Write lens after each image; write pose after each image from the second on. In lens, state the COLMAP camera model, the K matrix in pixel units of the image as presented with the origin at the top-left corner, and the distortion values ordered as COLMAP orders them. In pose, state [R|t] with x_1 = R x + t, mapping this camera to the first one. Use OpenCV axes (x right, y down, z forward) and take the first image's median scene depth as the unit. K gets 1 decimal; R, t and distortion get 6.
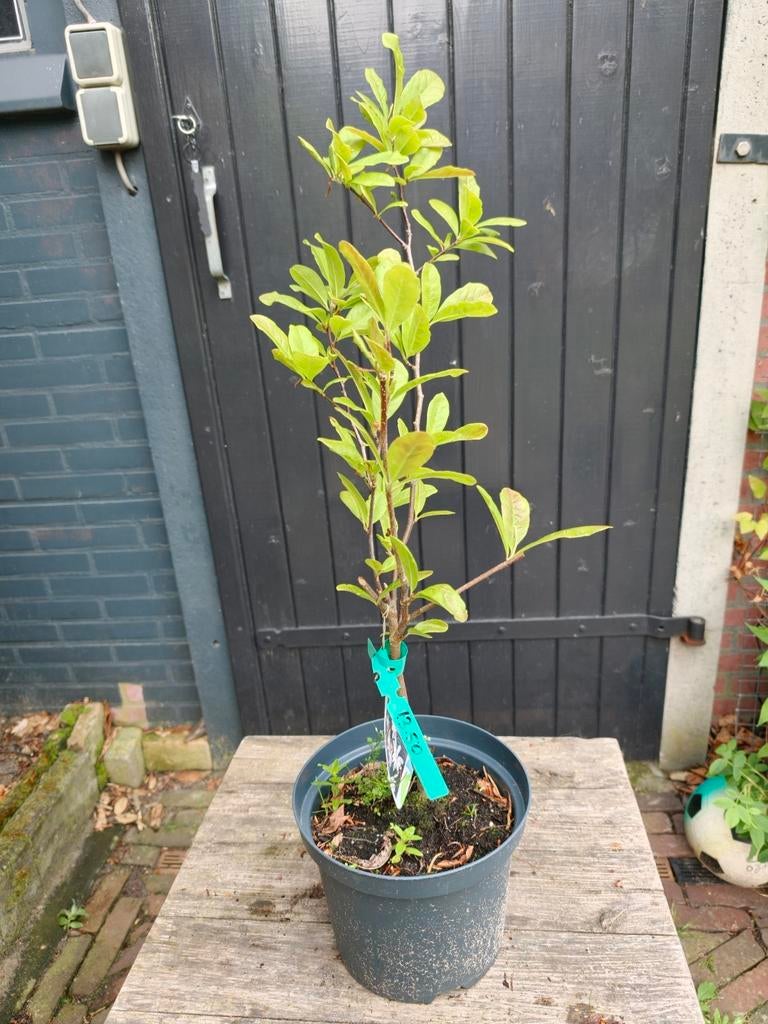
lens RADIAL K [[705.9, 0, 393.4], [0, 705.9, 514.5], [0, 0, 1]] dist [-0.022007, -0.001725]
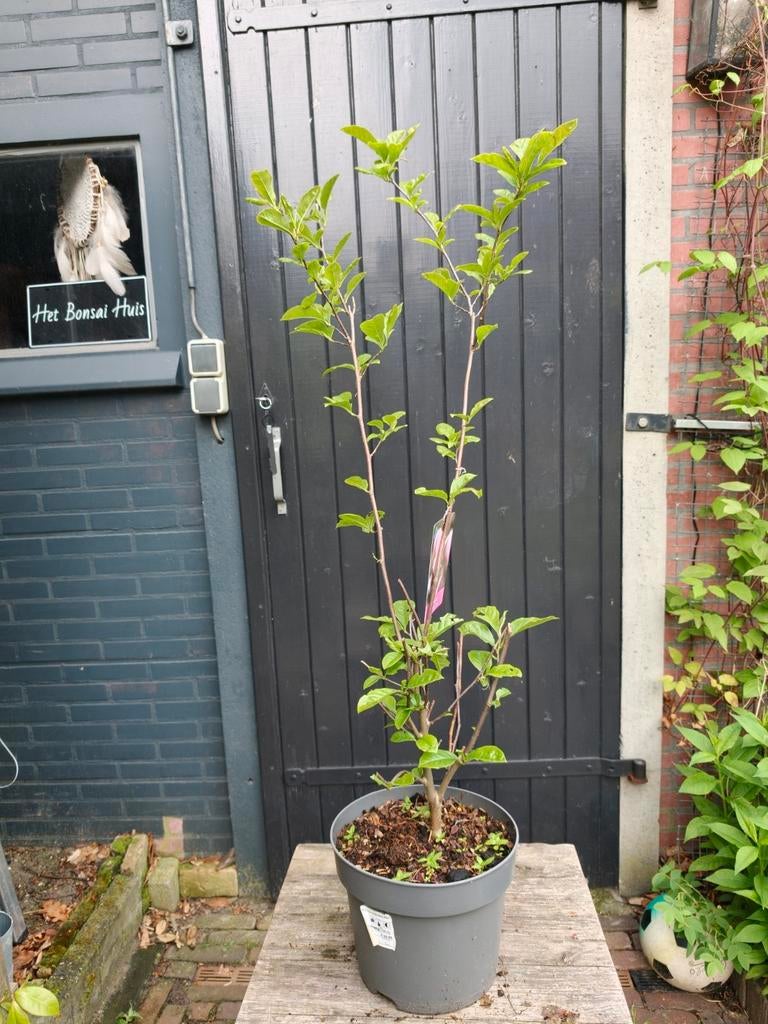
lens RADIAL K [[711.4, 0, 370.0], [0, 711.4, 517.6], [0, 0, 1]] dist [-0.018837, -0.001205]
pose [[0.999869, 0.011496, 0.011353, -0.074376], [-0.008862, 0.977747, -0.209602, -0.008081], [-0.013510, 0.209474, 0.977721, -0.346222]]
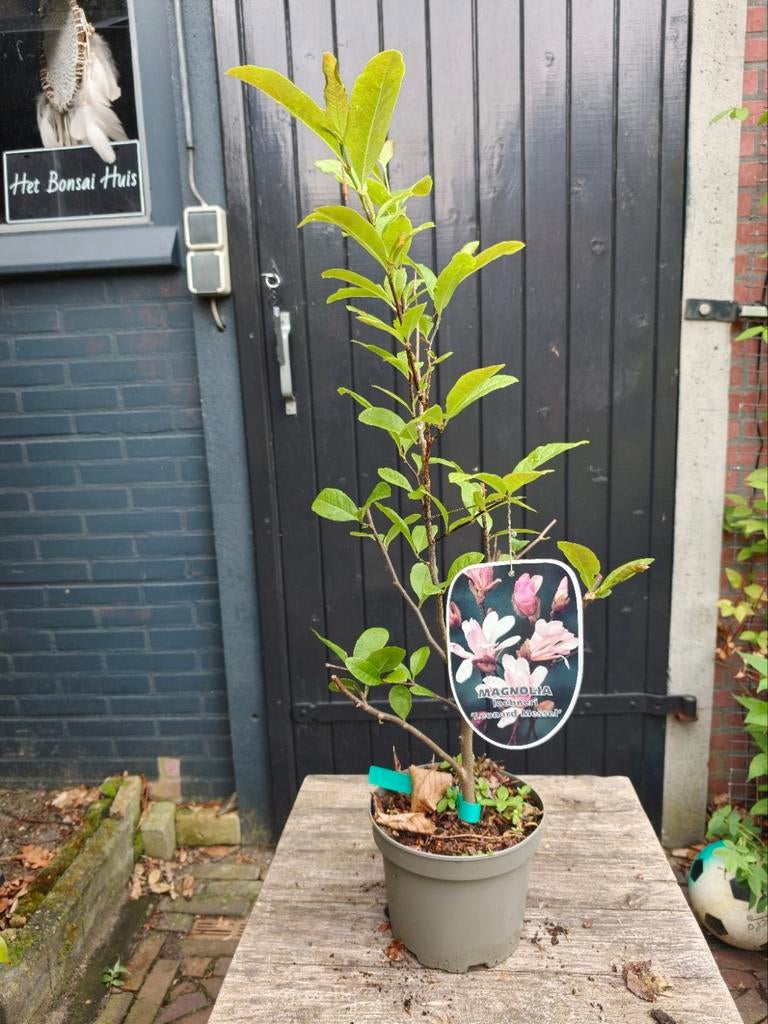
lens RADIAL K [[712.4, 0, 384.0], [0, 712.4, 512.0], [0, 0, 1]] dist [-0.024031, 0.000422]
pose [[0.999661, 0.021602, 0.014533, -0.085282], [-0.018573, 0.982865, -0.183389, 0.078580], [-0.018245, 0.183057, 0.982933, -0.172708]]
